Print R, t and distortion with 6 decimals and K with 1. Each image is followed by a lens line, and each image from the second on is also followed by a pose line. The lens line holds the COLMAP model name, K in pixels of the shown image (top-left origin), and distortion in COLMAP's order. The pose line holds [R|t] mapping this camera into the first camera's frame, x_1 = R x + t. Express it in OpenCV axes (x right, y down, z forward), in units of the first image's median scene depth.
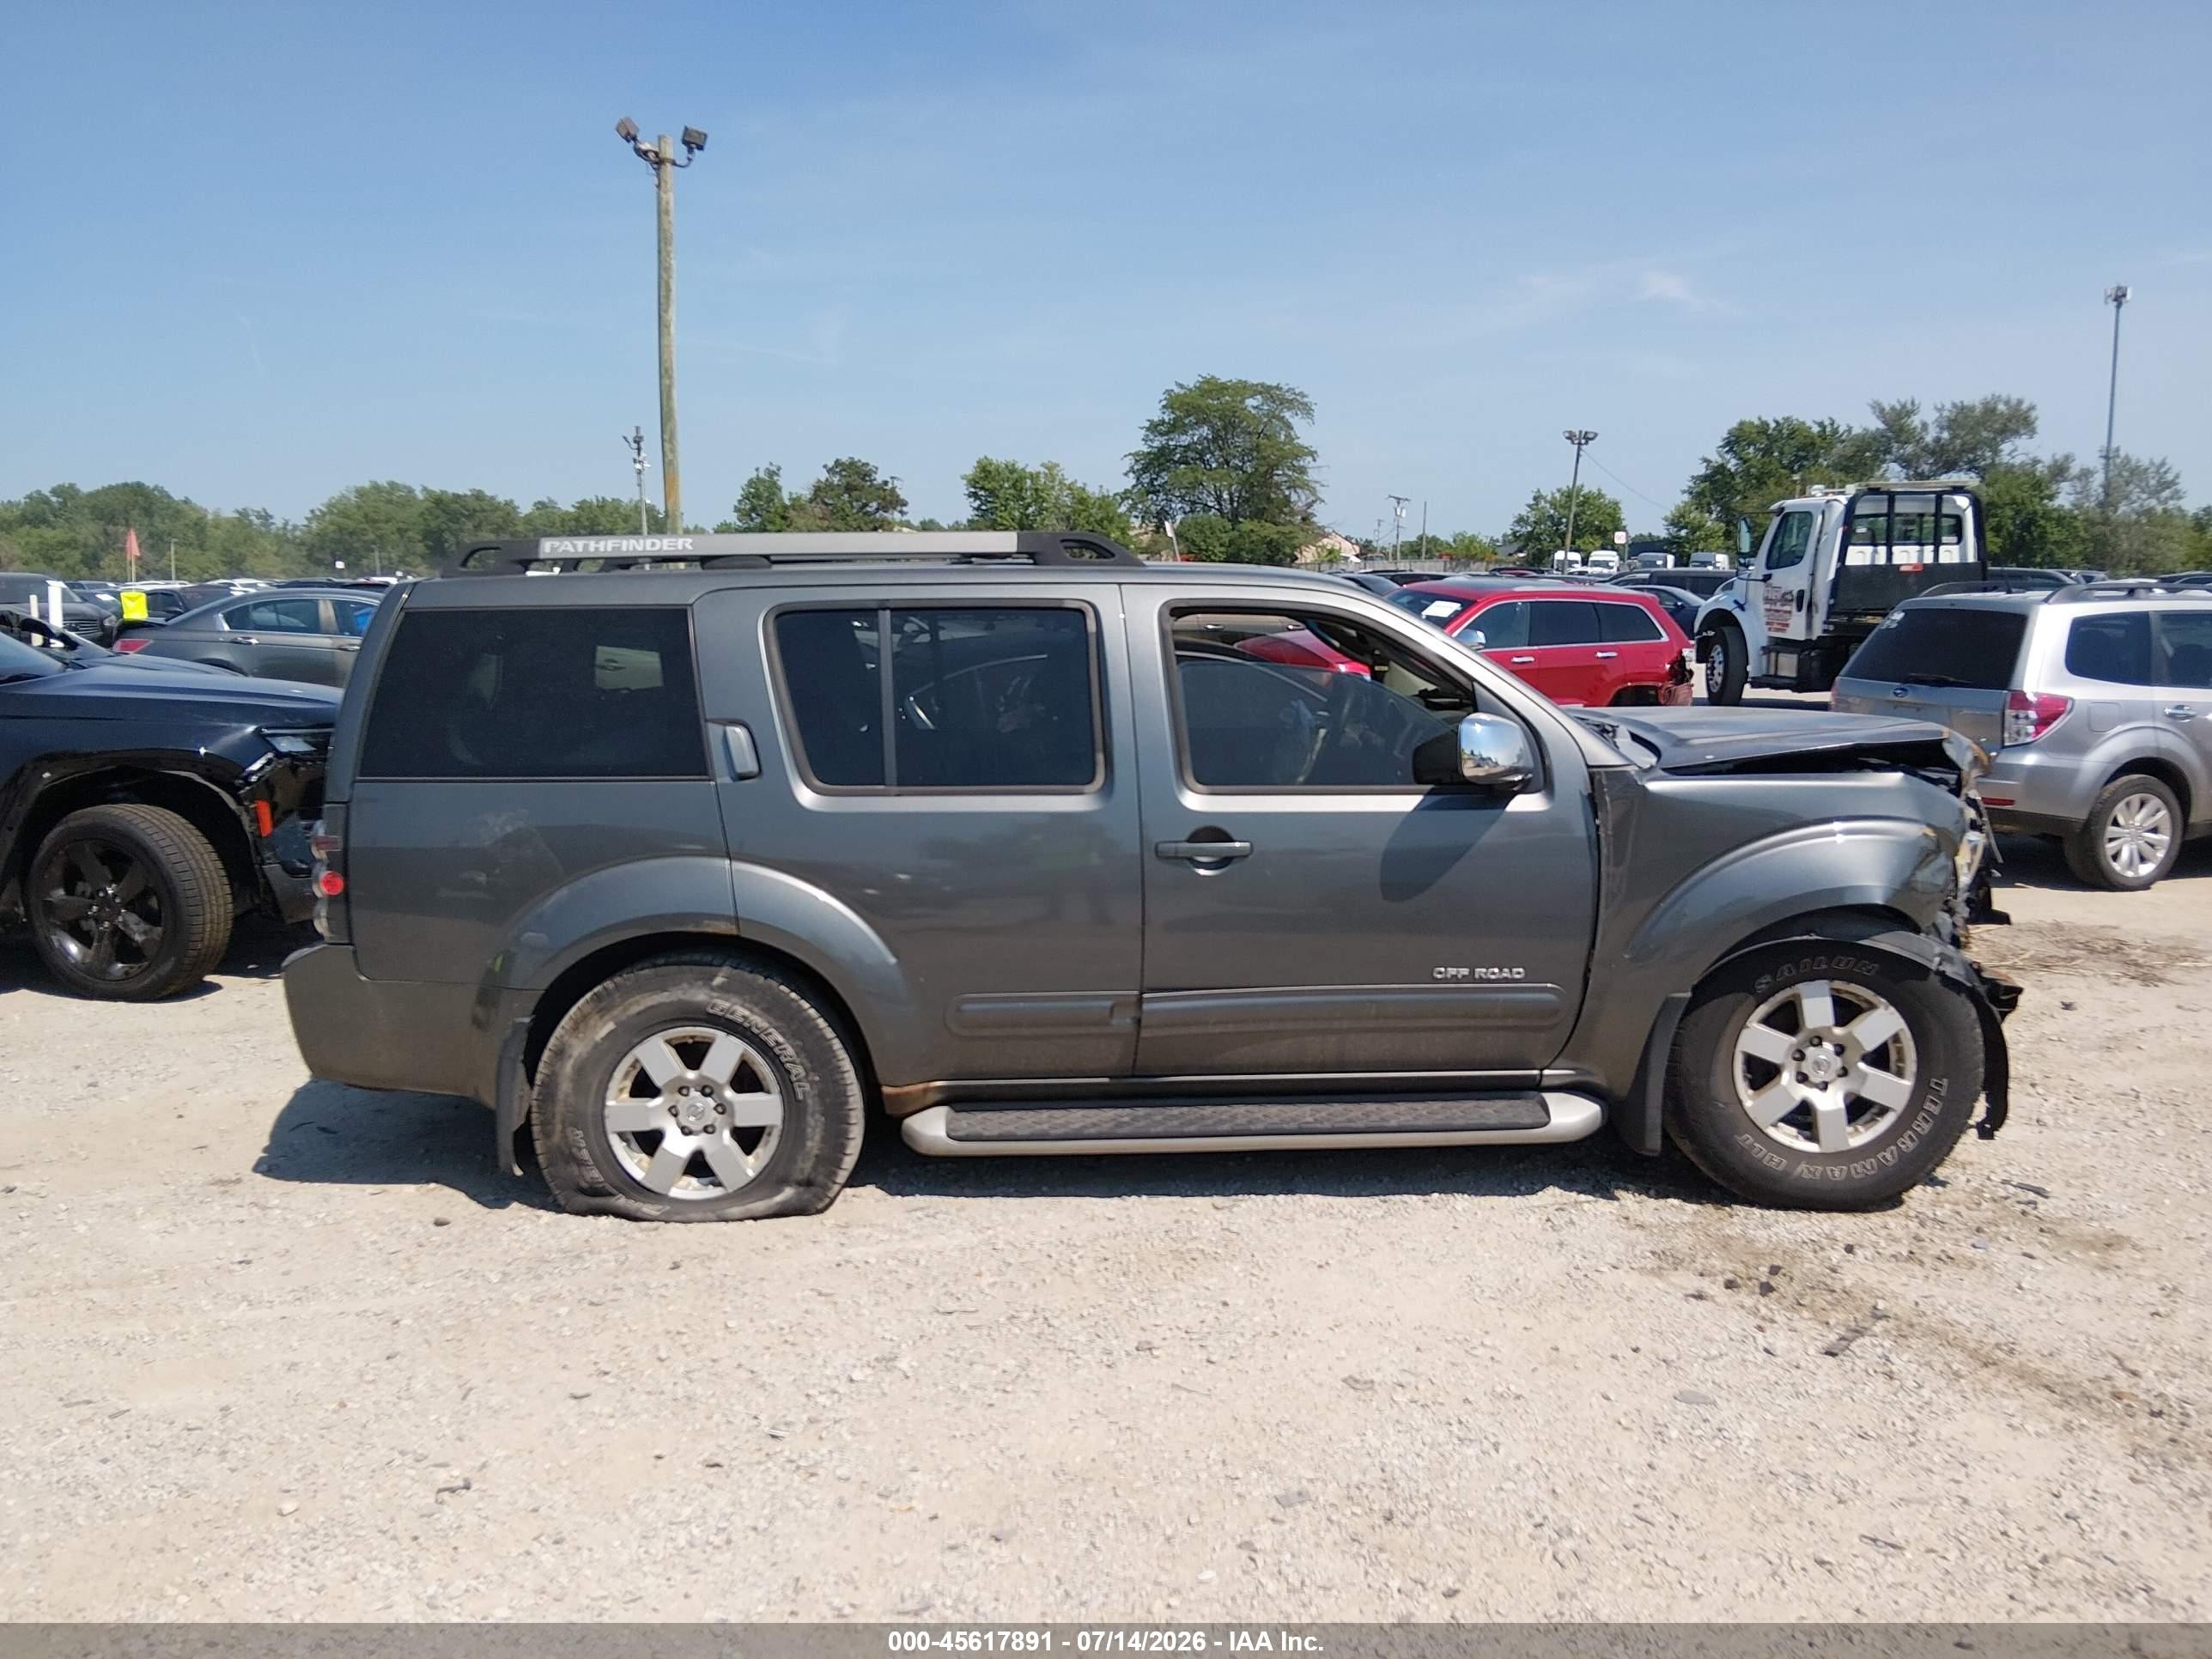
lens RADIAL K [[1670.5, 0, 1106.0], [0, 1670.5, 829.5], [0, 0, 1]] dist [0.089587, -0.146702]
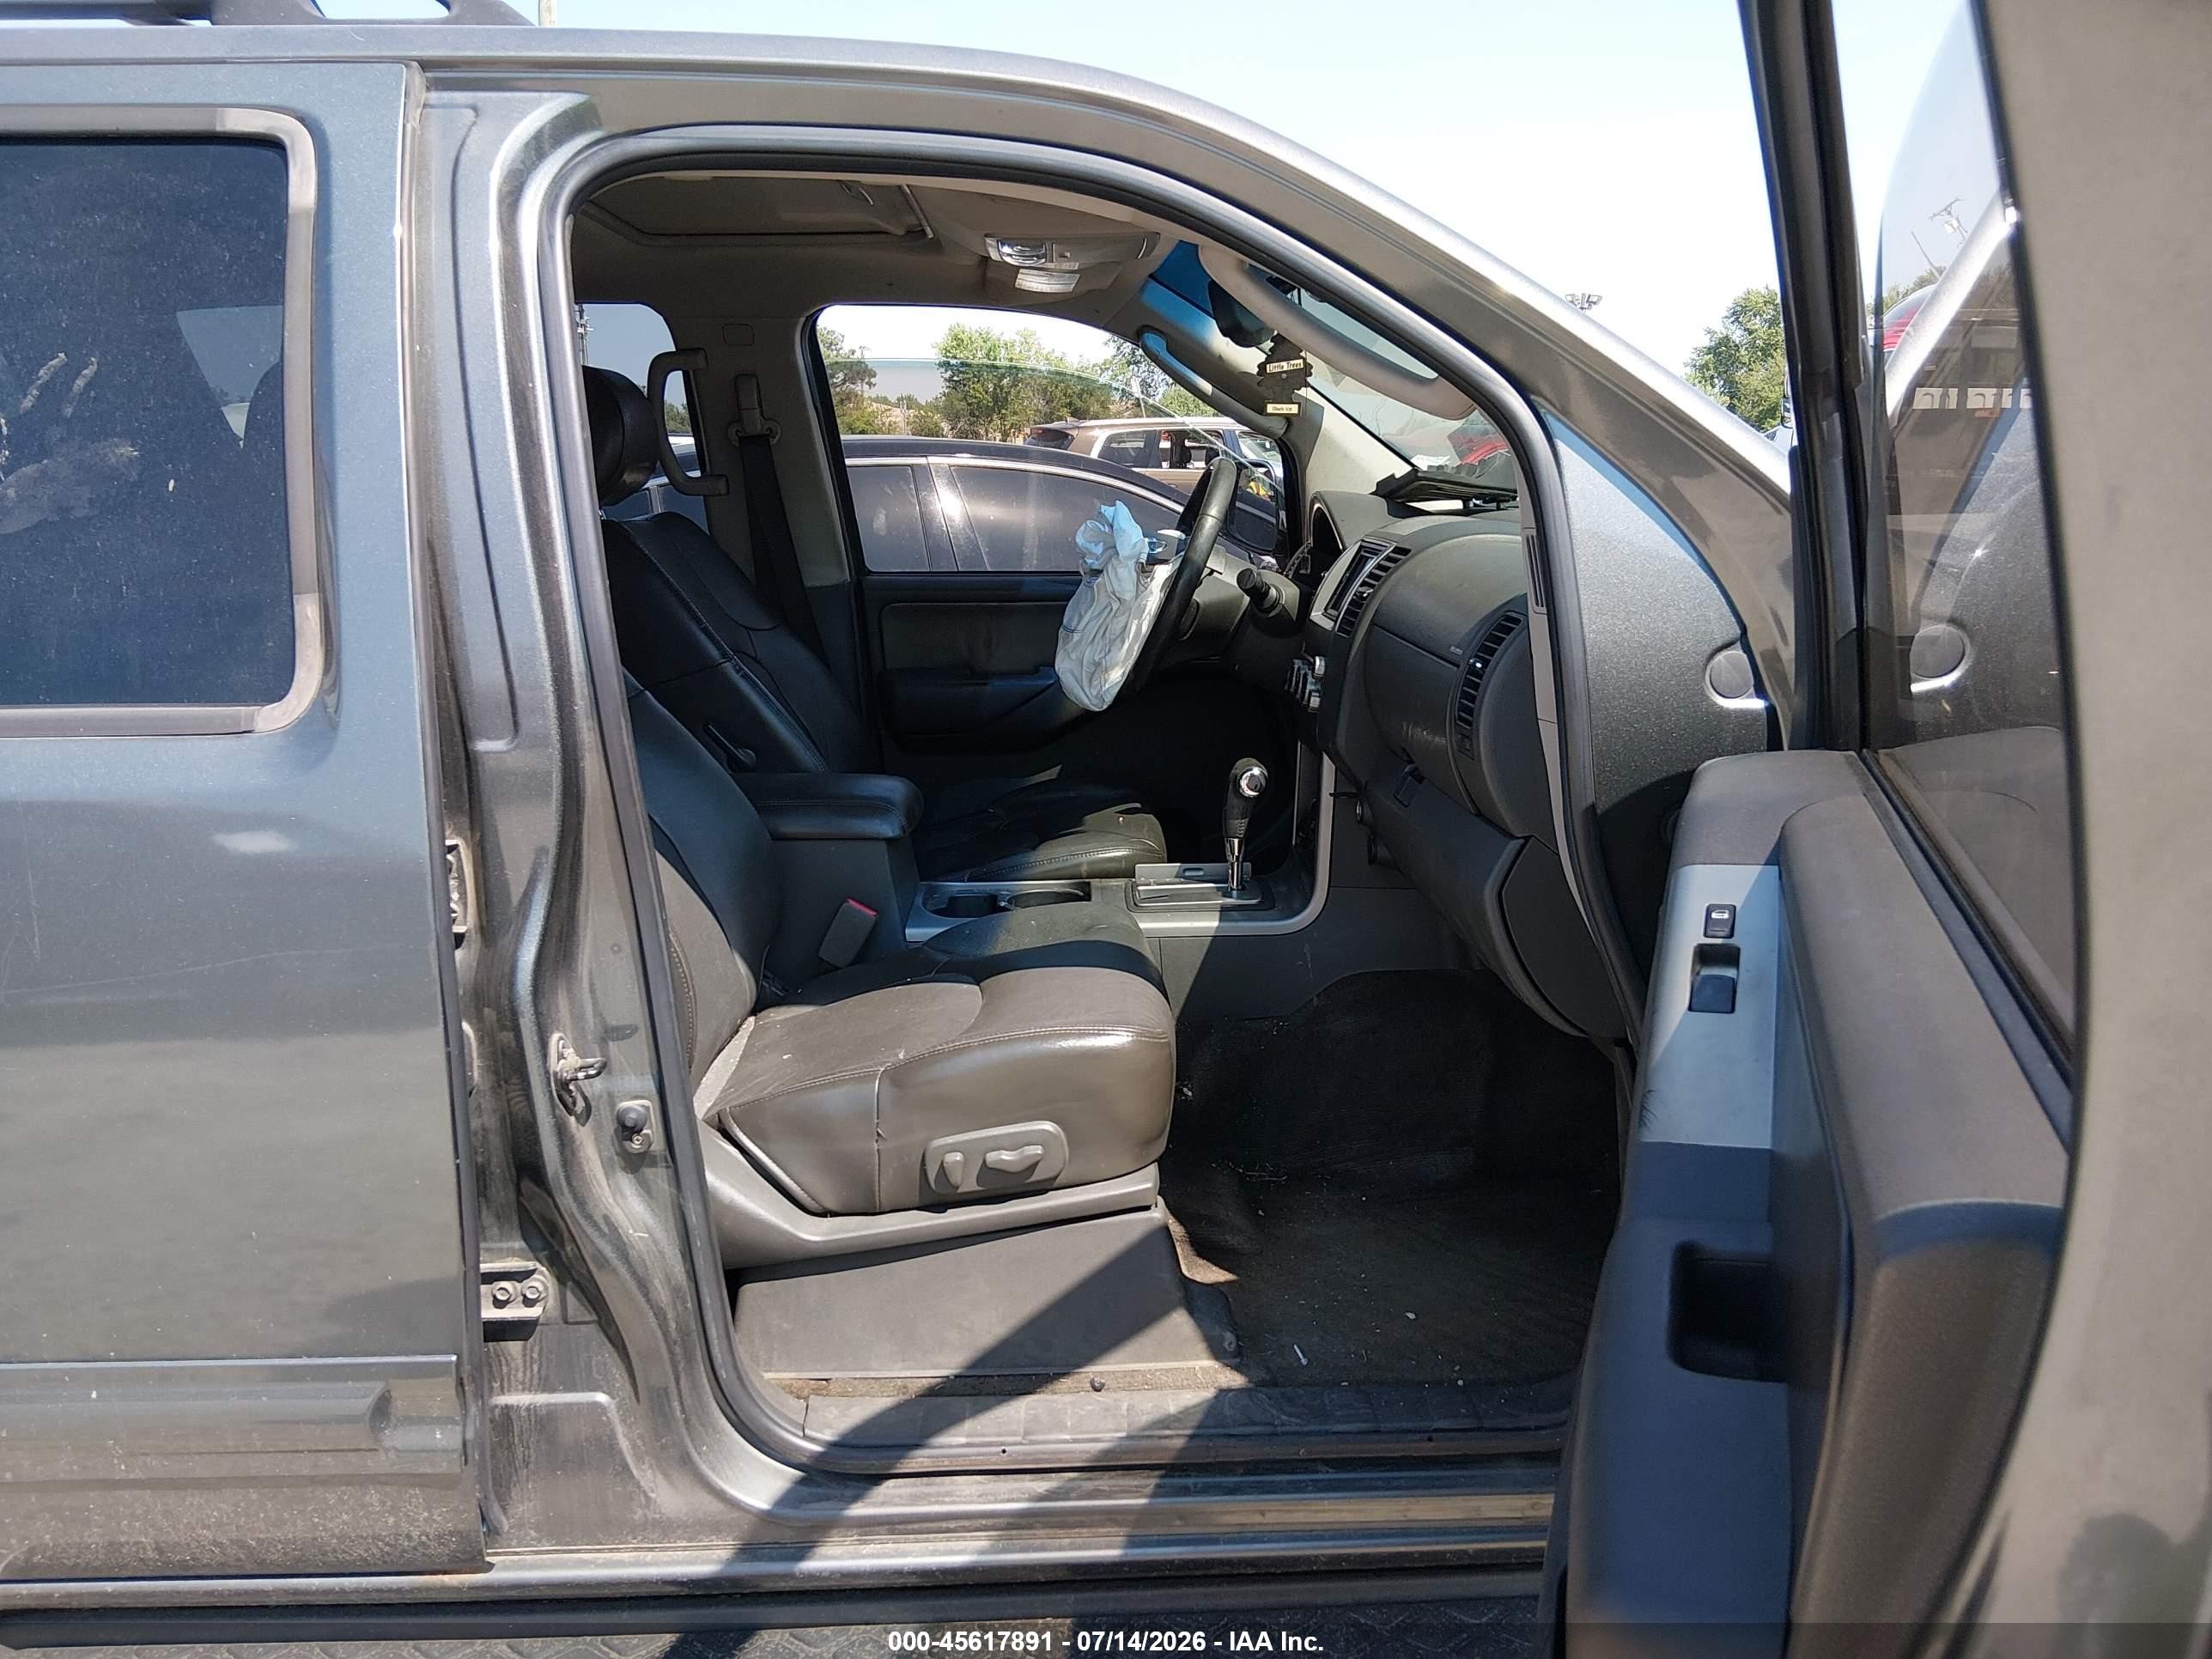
lens RADIAL K [[1664.0, 0, 1106.0], [0, 1664.0, 829.5], [0, 0, 1]] dist [0.080926, -0.144943]
pose [[0.999985, -0.001262, 0.005297, 0.030640], [0.000898, 0.997676, 0.068136, -0.005305], [-0.005371, -0.068131, 0.997662, 0.149500]]
